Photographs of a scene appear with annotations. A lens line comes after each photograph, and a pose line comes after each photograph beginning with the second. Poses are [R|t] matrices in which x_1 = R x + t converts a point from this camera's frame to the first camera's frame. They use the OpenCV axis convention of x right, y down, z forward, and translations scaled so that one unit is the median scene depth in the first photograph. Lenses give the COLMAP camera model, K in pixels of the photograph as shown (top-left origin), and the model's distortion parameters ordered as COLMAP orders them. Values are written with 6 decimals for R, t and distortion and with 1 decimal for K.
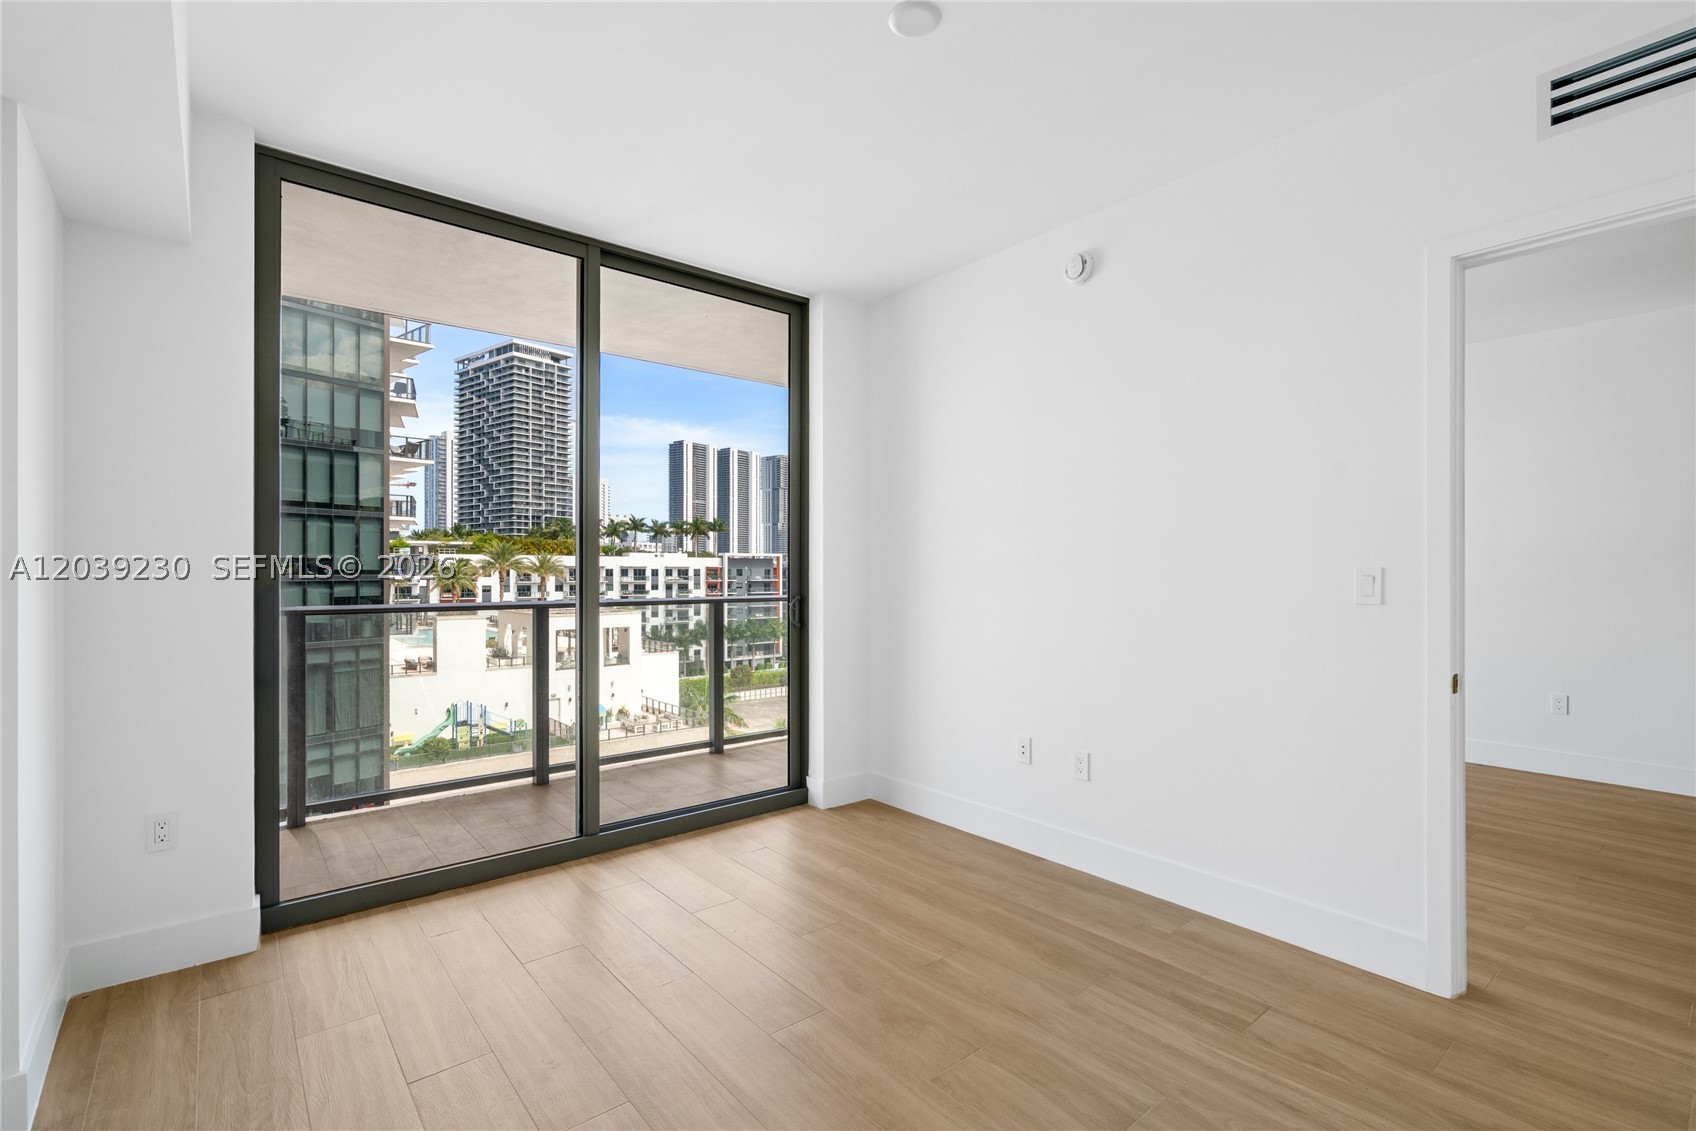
lens RADIAL K [[773.8, 0, 848.0], [0, 773.8, 565.5], [0, 0, 1]] dist [0.000939, 0.000414]
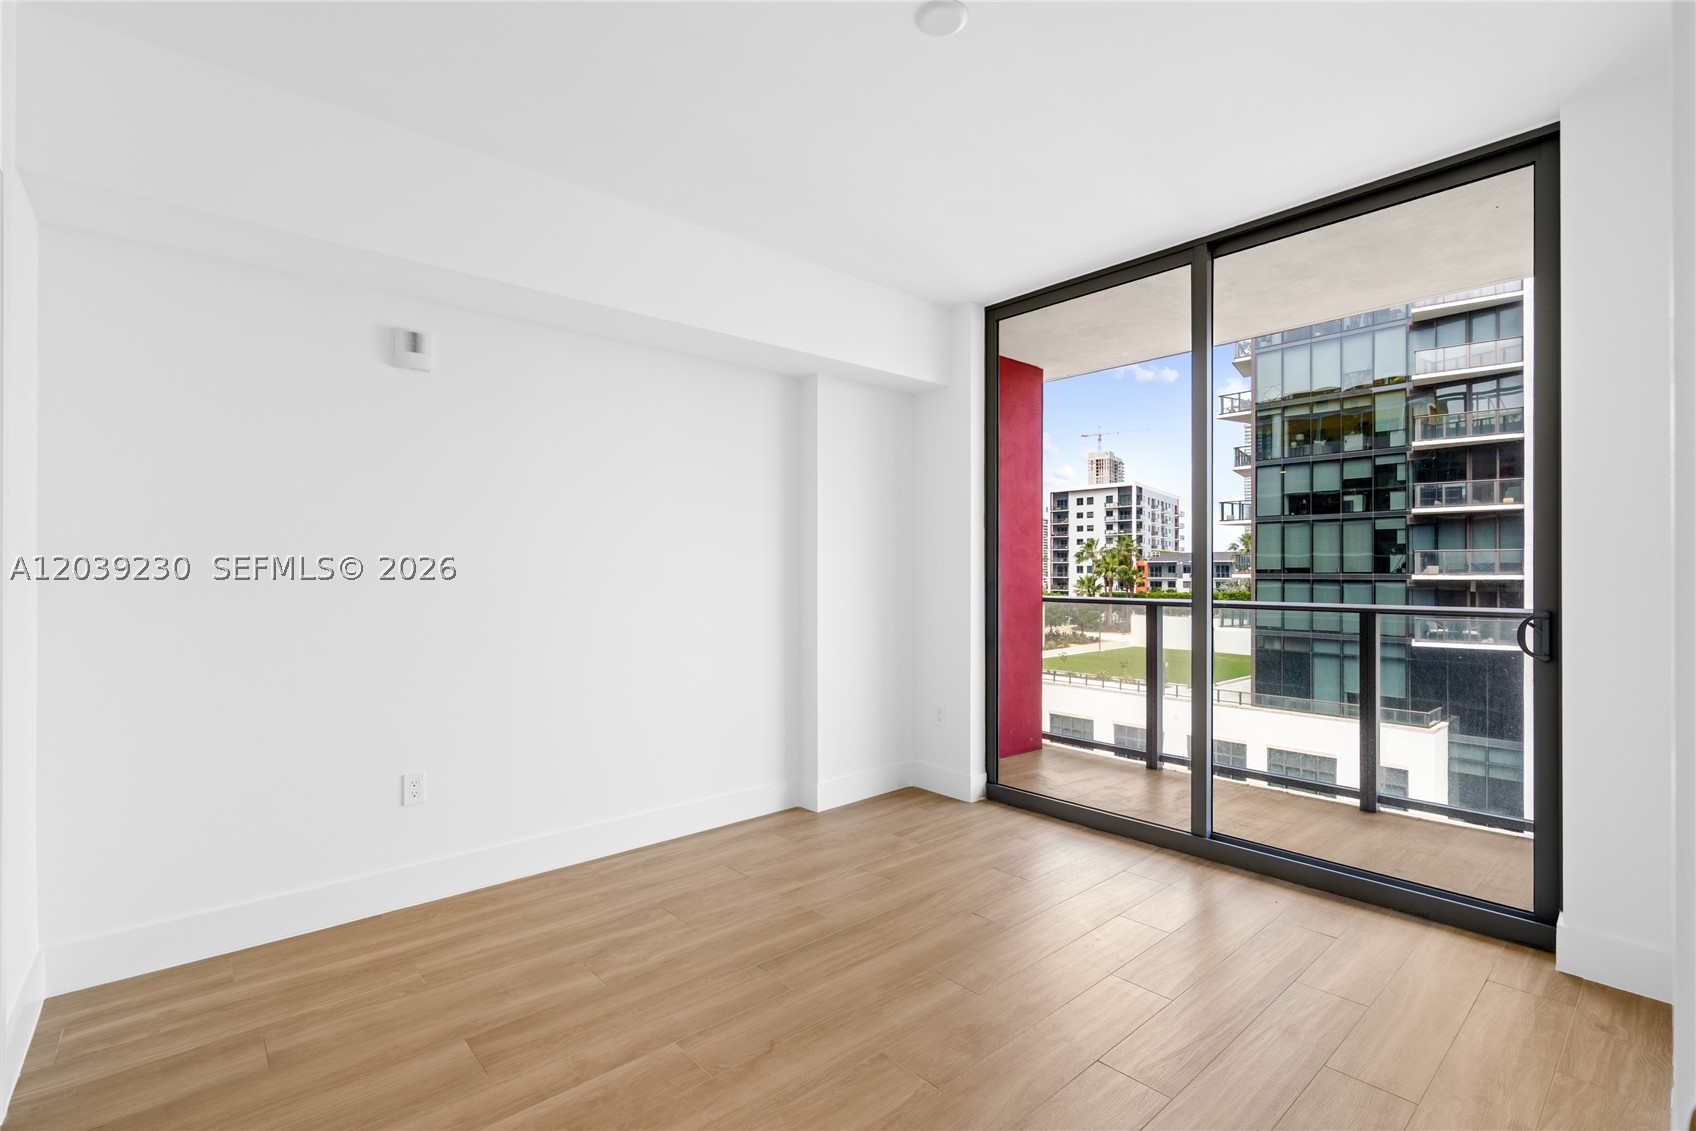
lens RADIAL K [[765.2, 0, 848.0], [0, 765.2, 565.5], [0, 0, 1]] dist [-0.002911, 0.001190]
pose [[0.036901, -0.007433, -0.999291, 0.636562], [0.008048, 0.999942, -0.007140, 0.002006], [0.999287, -0.007779, 0.036959, 0.509854]]
